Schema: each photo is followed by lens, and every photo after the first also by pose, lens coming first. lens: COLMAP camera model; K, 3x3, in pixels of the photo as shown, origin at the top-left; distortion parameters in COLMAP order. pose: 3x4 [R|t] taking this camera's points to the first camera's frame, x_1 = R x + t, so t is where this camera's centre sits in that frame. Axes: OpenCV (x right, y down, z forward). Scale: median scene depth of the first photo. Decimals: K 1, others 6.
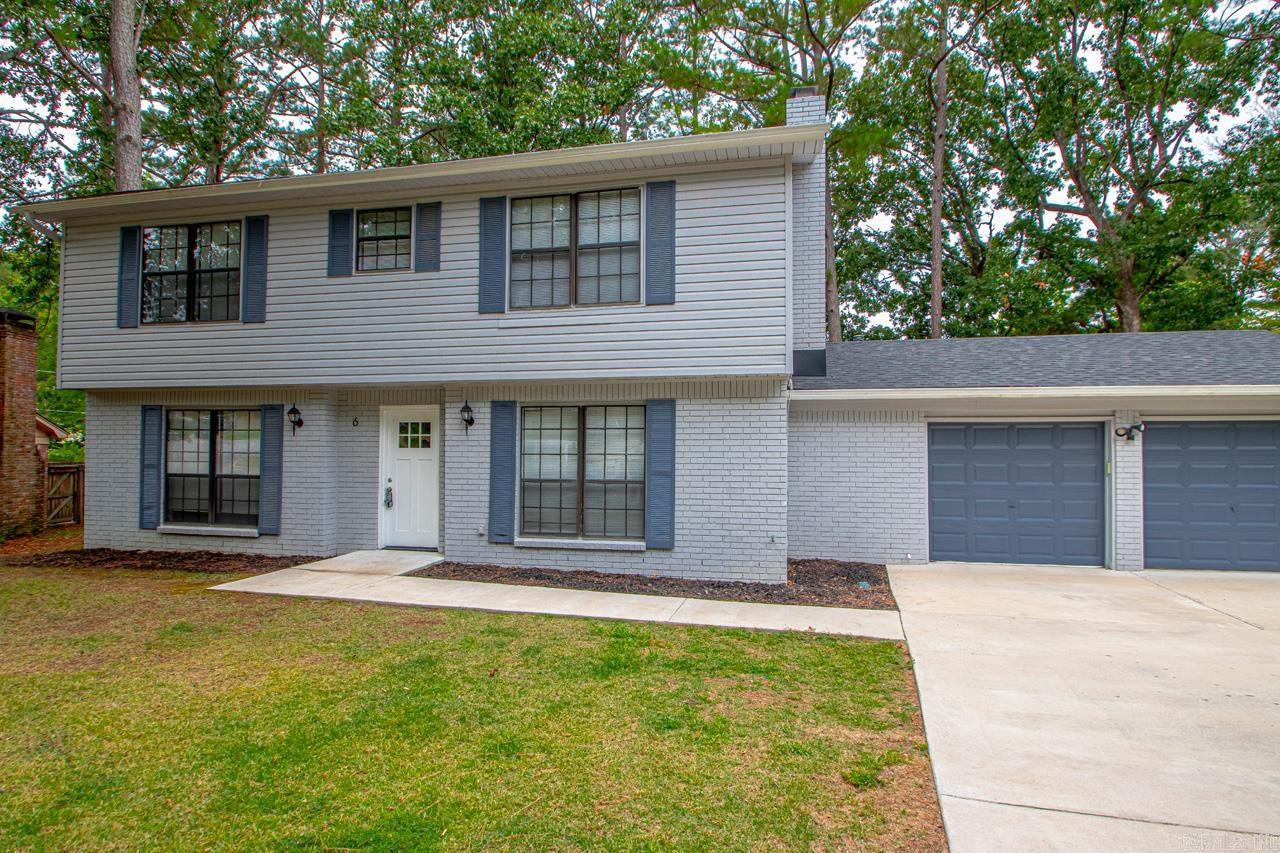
lens RADIAL K [[683.4, 0, 636.7], [0, 683.4, 434.5], [0, 0, 1]] dist [-0.000347, -0.013876]
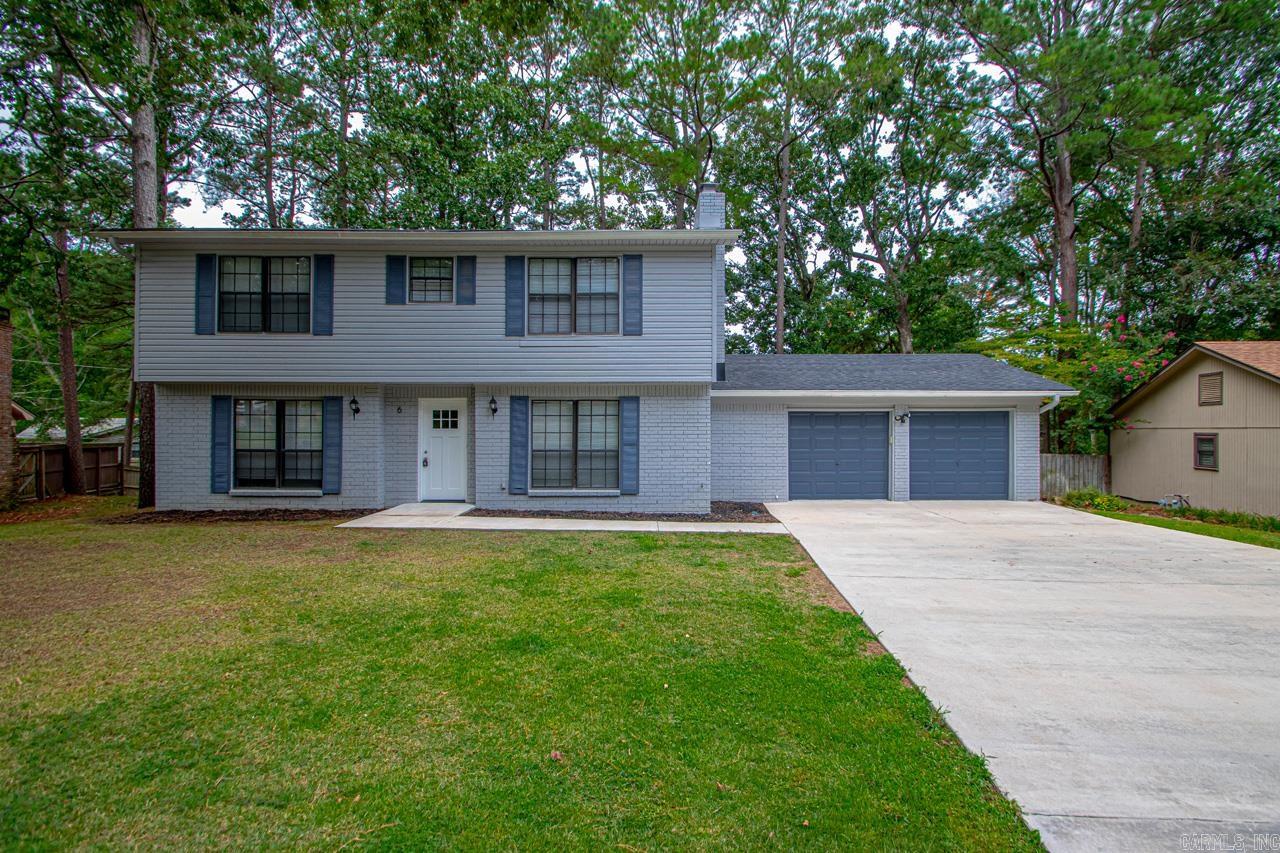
lens RADIAL K [[595.6, 0, 645.9], [0, 595.6, 426.8], [0, 0, 1]] dist [0.015633, -0.016987]
pose [[0.976481, -0.001811, 0.215594, -0.202397], [-0.002394, 0.999812, 0.019240, -0.009066], [-0.215588, -0.019304, 0.976293, -0.288528]]
